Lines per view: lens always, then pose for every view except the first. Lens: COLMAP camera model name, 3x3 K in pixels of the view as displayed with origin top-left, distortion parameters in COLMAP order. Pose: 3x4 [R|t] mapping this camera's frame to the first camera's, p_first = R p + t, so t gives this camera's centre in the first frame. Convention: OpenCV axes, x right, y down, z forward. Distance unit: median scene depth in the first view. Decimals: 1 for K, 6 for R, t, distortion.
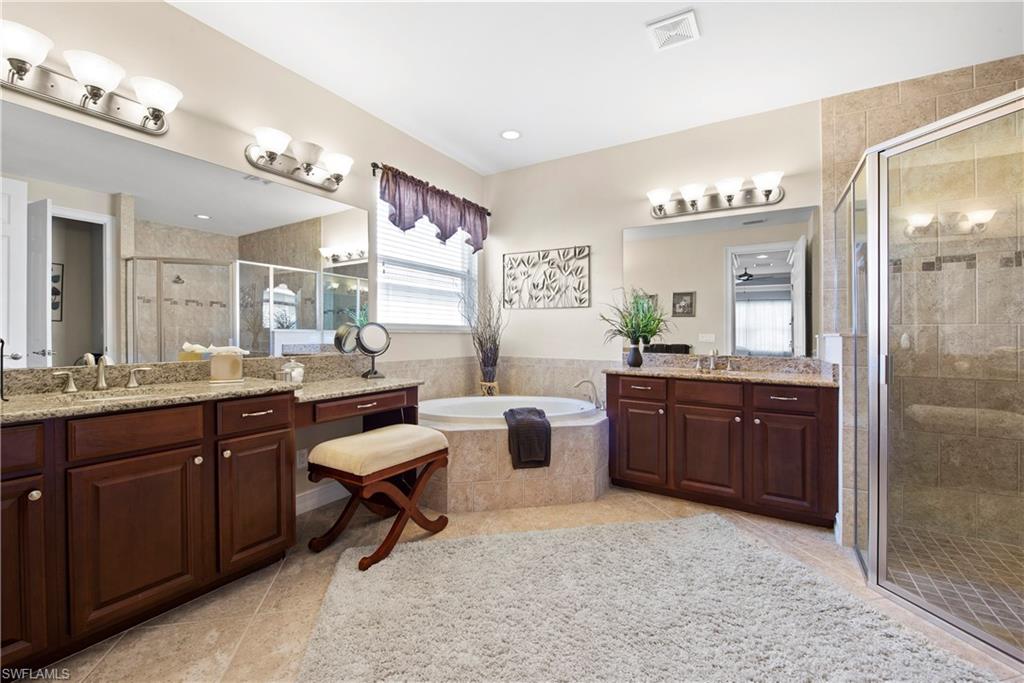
lens RADIAL K [[400.9, 0, 513.8], [0, 400.9, 332.9], [0, 0, 1]] dist [-0.016062, 0.001272]
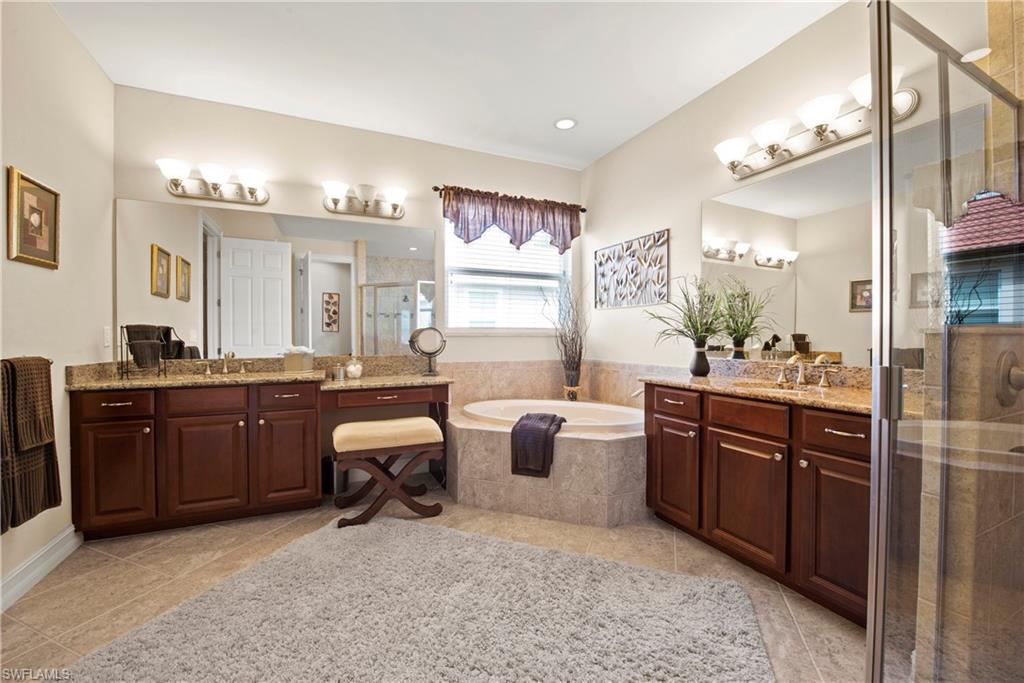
lens RADIAL K [[400.9, 0, 512.1], [0, 400.9, 344.0], [0, 0, 1]] dist [-0.016062, 0.001272]
pose [[0.844855, -0.000745, -0.534995, 0.427488], [0.010650, 0.999824, 0.015425, 0.005599], [0.534890, -0.018730, 0.844714, 0.143427]]
